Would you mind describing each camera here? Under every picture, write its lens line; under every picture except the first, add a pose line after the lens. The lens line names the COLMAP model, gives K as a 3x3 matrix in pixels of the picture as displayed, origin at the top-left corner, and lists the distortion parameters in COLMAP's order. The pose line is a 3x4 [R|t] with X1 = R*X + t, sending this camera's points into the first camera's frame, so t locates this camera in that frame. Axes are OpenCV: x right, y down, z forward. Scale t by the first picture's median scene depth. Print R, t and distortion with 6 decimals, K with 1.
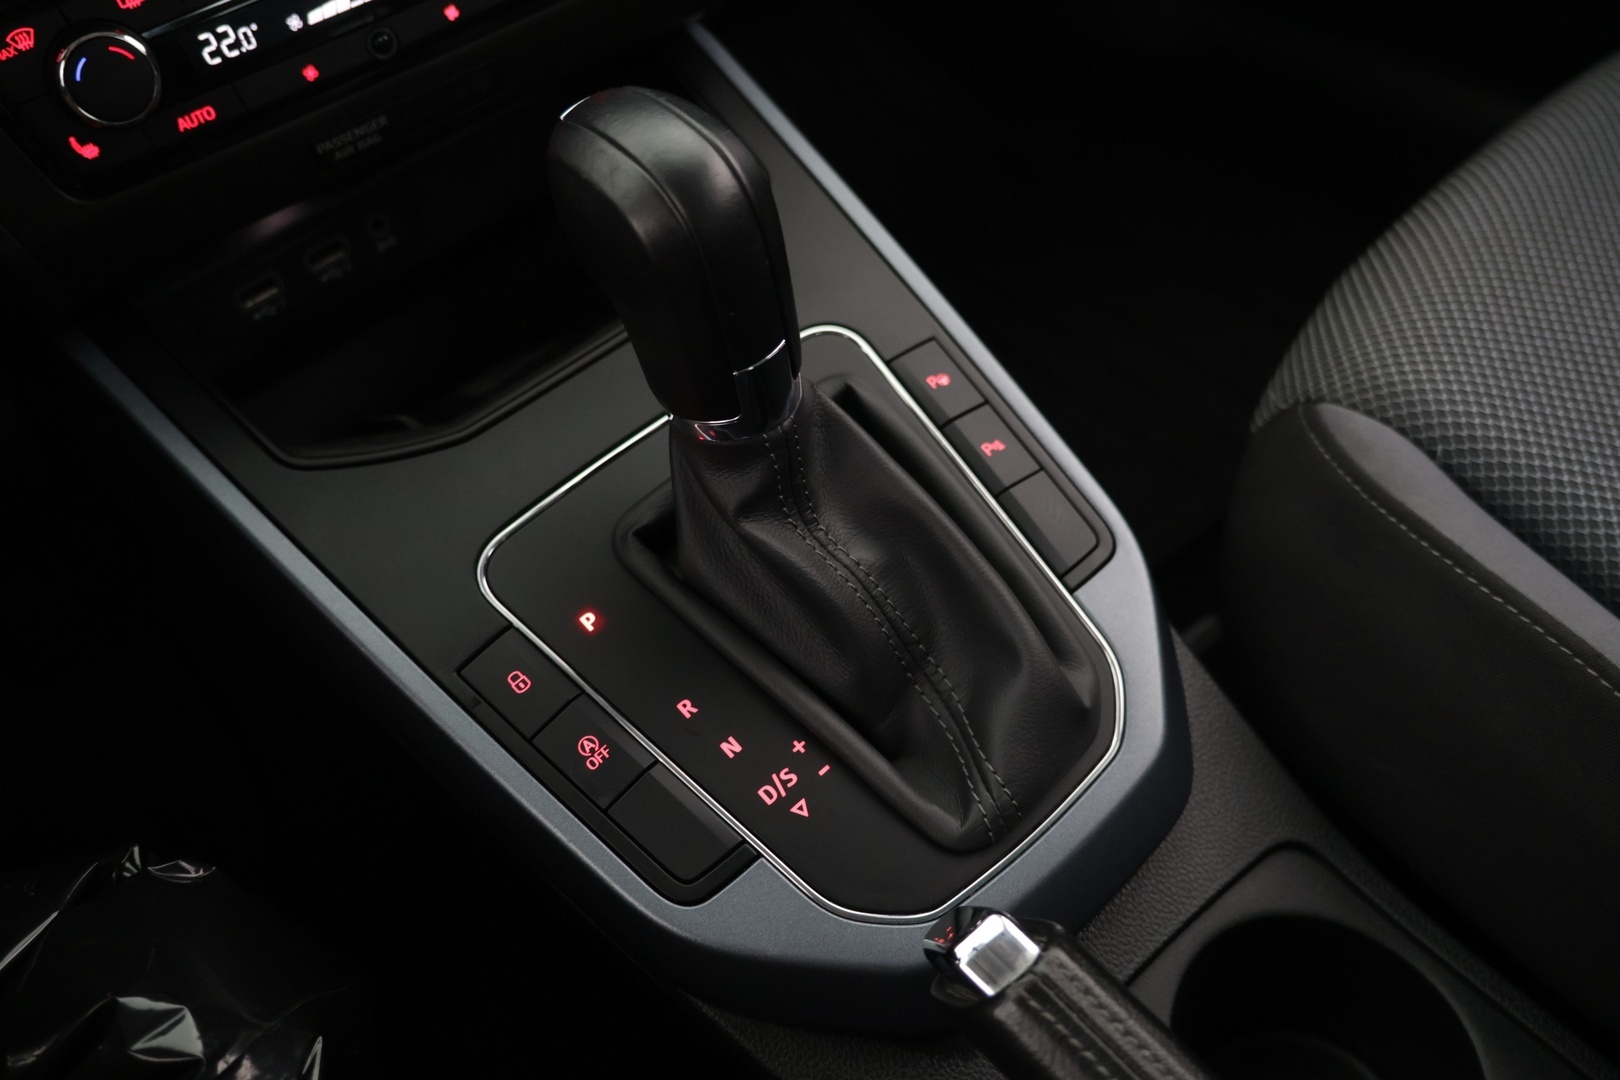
lens RADIAL K [[1350.8, 0, 801.9], [0, 1350.8, 536.4], [0, 0, 1]] dist [-0.029658, 0.011944]
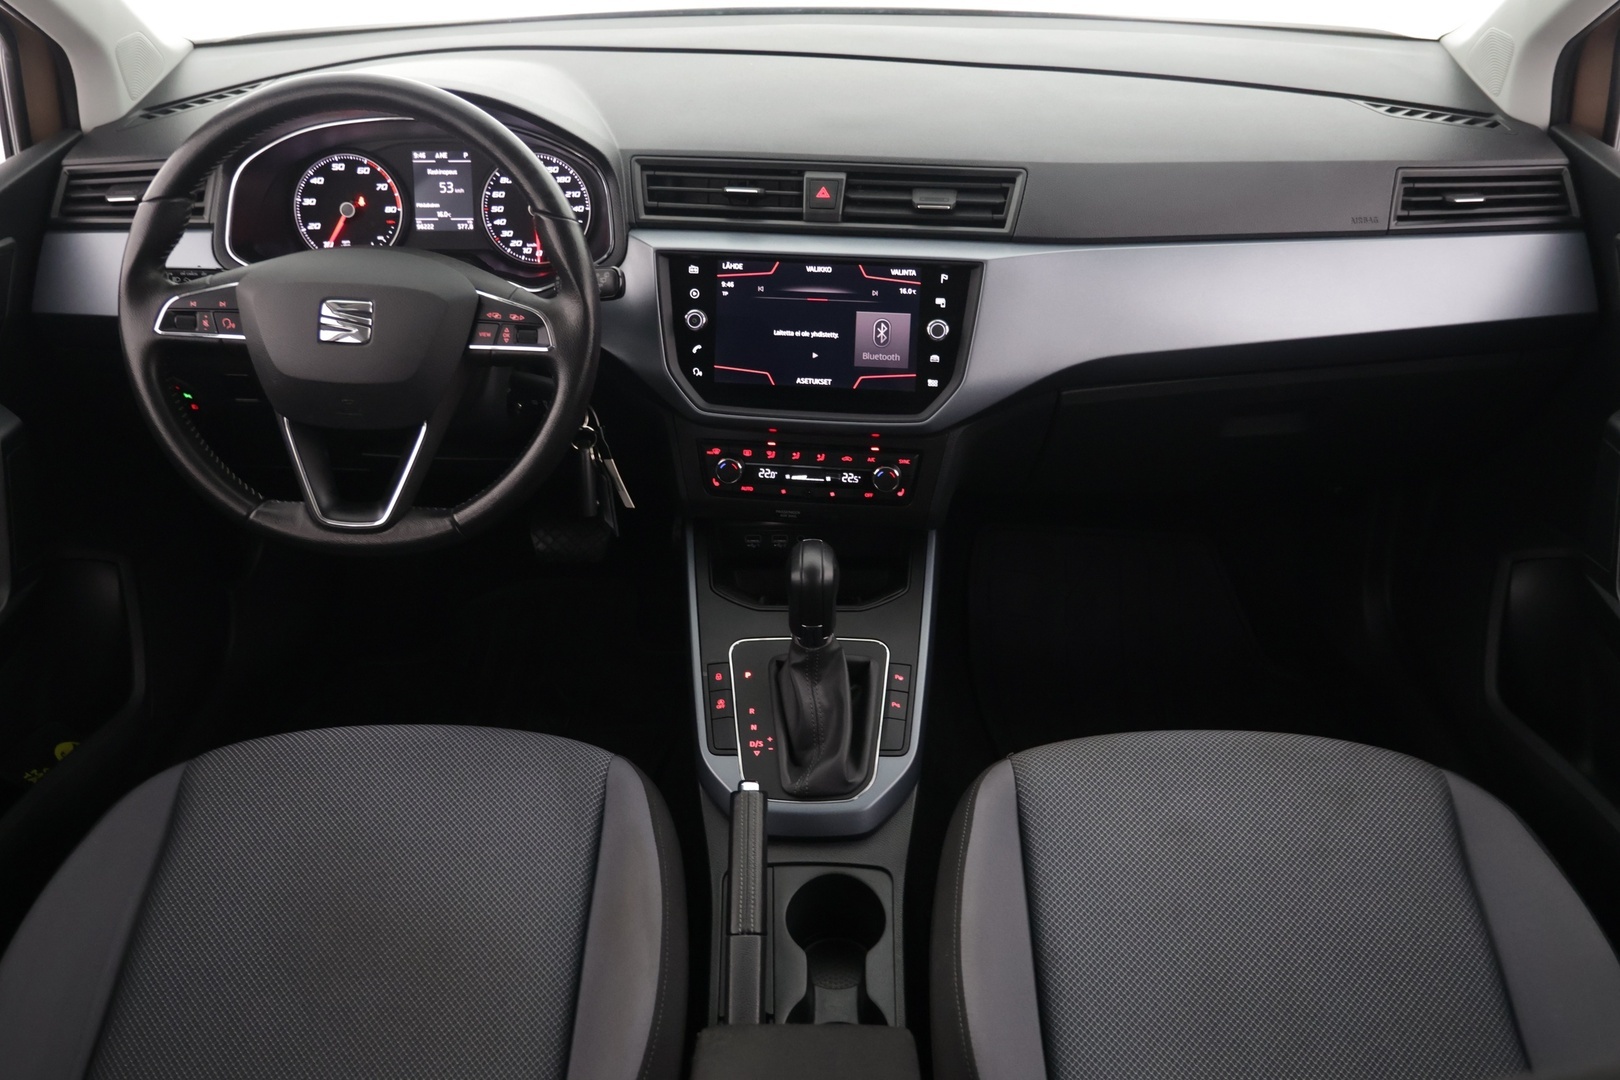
lens RADIAL K [[1350.8, 0, 800.9], [0, 1350.8, 521.4], [0, 0, 1]] dist [-0.029658, 0.011944]
pose [[0.735178, 0.452528, -0.504710, 1.379729], [-0.556588, 0.827970, -0.068379, -0.088346], [0.386941, 0.331186, 0.860577, -1.813895]]
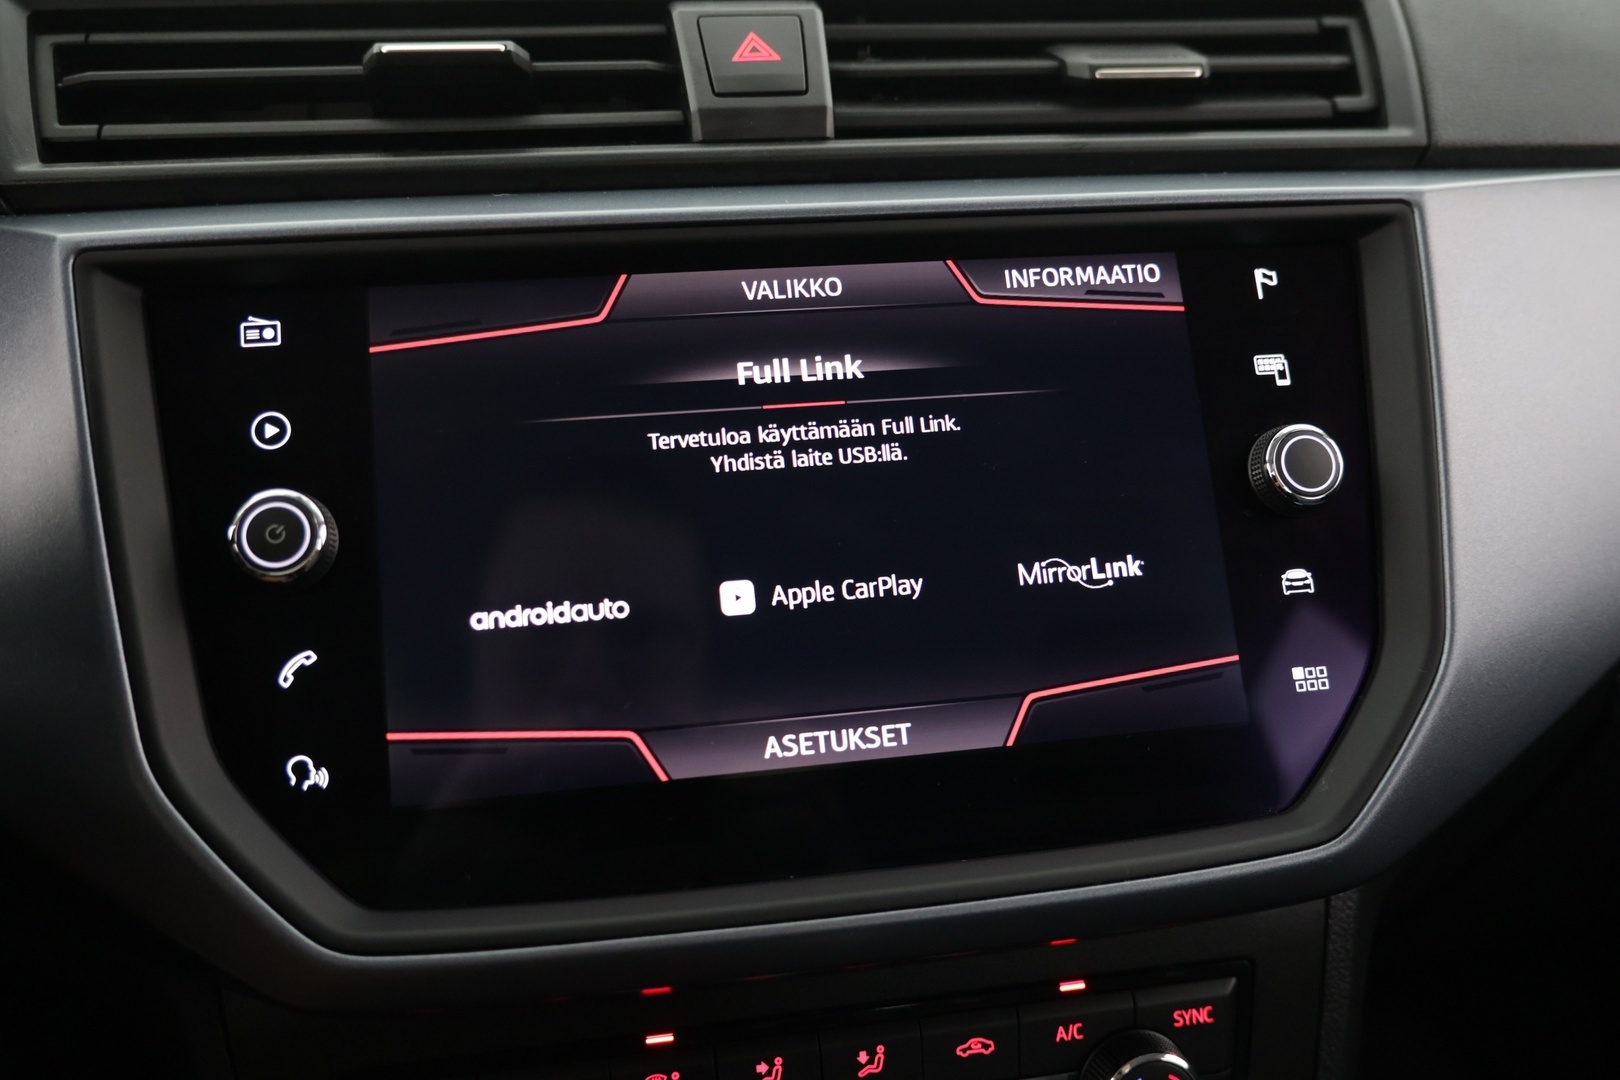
lens RADIAL K [[1350.8, 0, 809.9], [0, 1350.8, 542.3], [0, 0, 1]] dist [-0.029658, 0.011944]
pose [[0.896892, 0.193296, -0.397770, -0.101610], [-0.375440, 0.808135, -0.453830, -0.344511], [0.233729, 0.556376, 0.797381, 0.184421]]
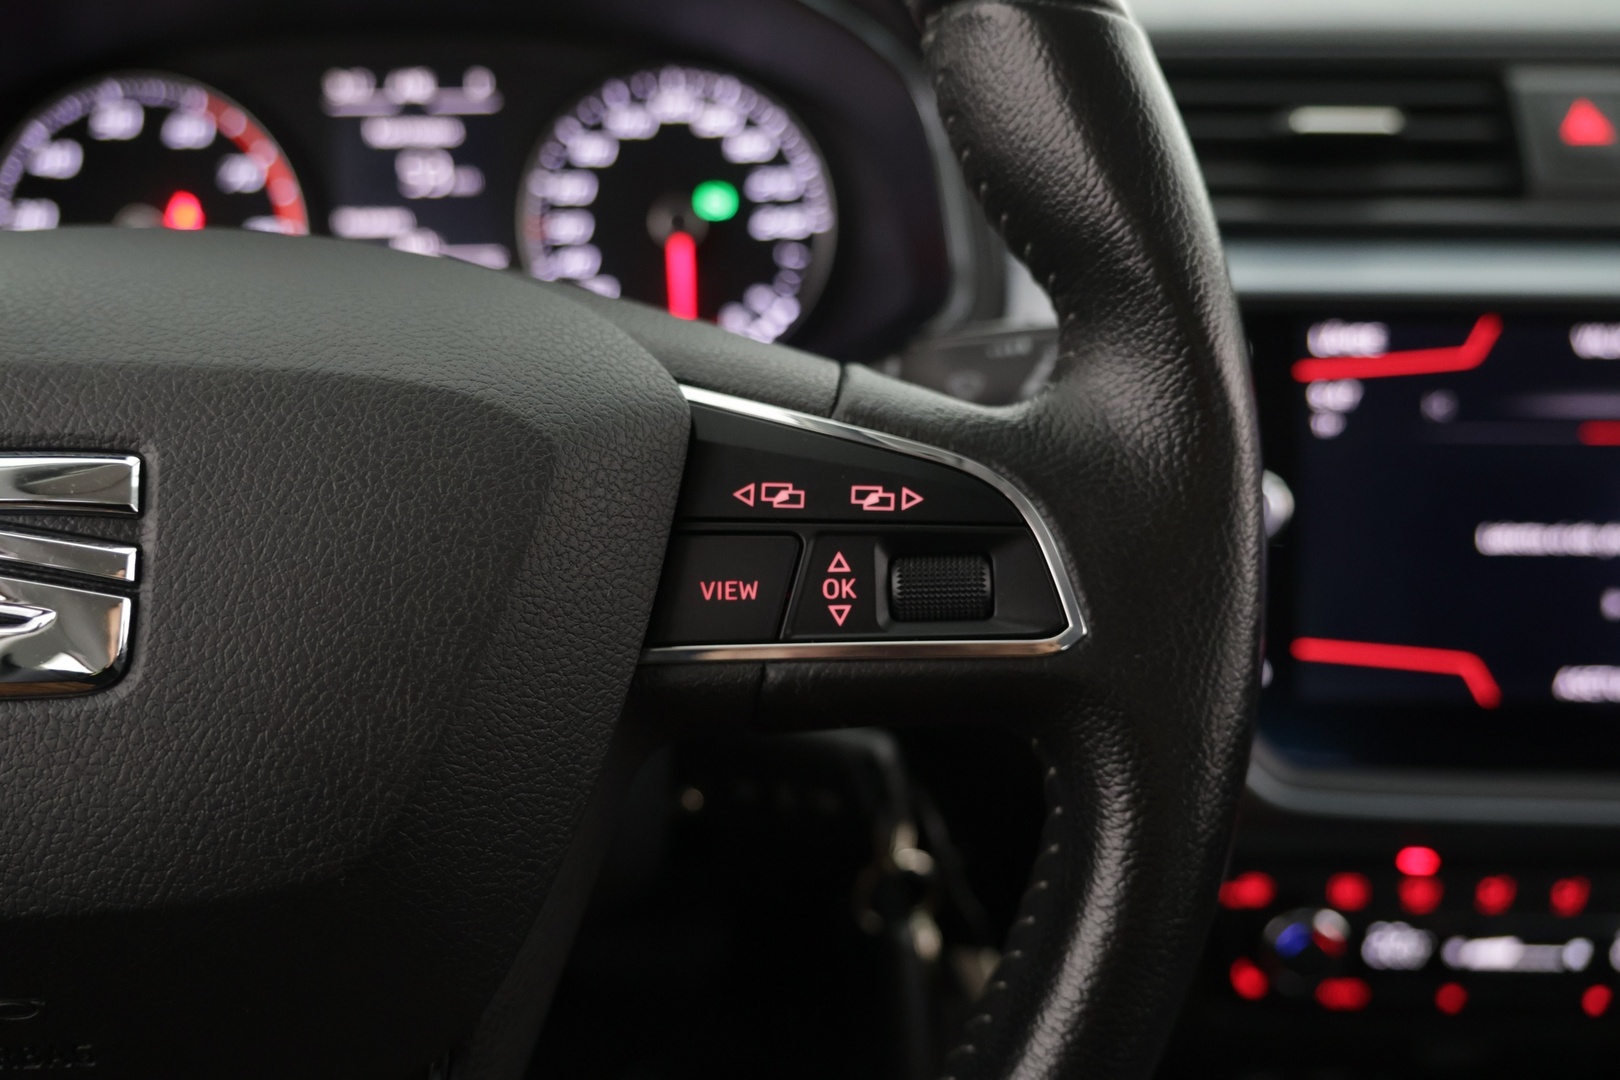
lens RADIAL K [[1350.8, 0, 814.4], [0, 1350.8, 541.1], [0, 0, 1]] dist [-0.029658, 0.011944]
pose [[0.793775, 0.350456, -0.497093, -0.375013], [-0.509855, 0.829034, -0.229675, -0.140506], [0.331616, 0.435756, 0.836748, -0.269485]]
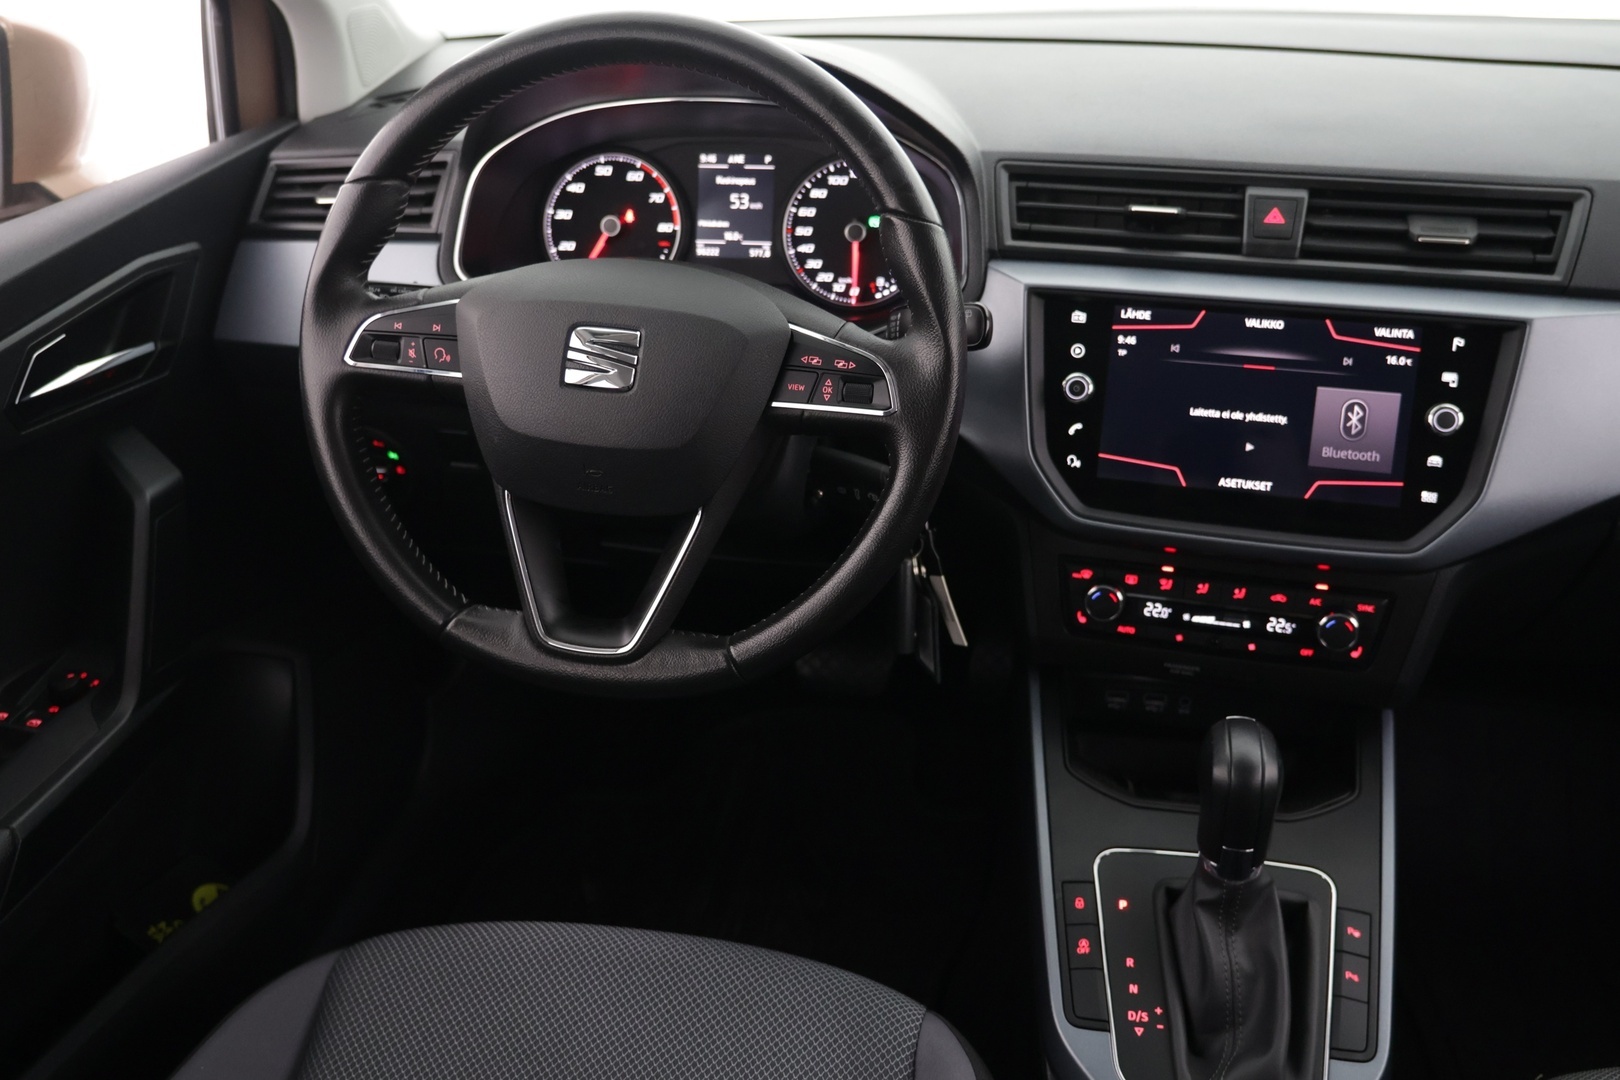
lens RADIAL K [[1365.5, 0, 803.5], [0, 1365.5, 528.3], [0, 0, 1]] dist [-0.047880, 0.037808]
pose [[0.613226, 0.461211, -0.641278, 0.653386], [-0.619858, 0.784187, -0.028751, -0.030545], [0.489622, 0.415132, 0.766769, -1.187526]]
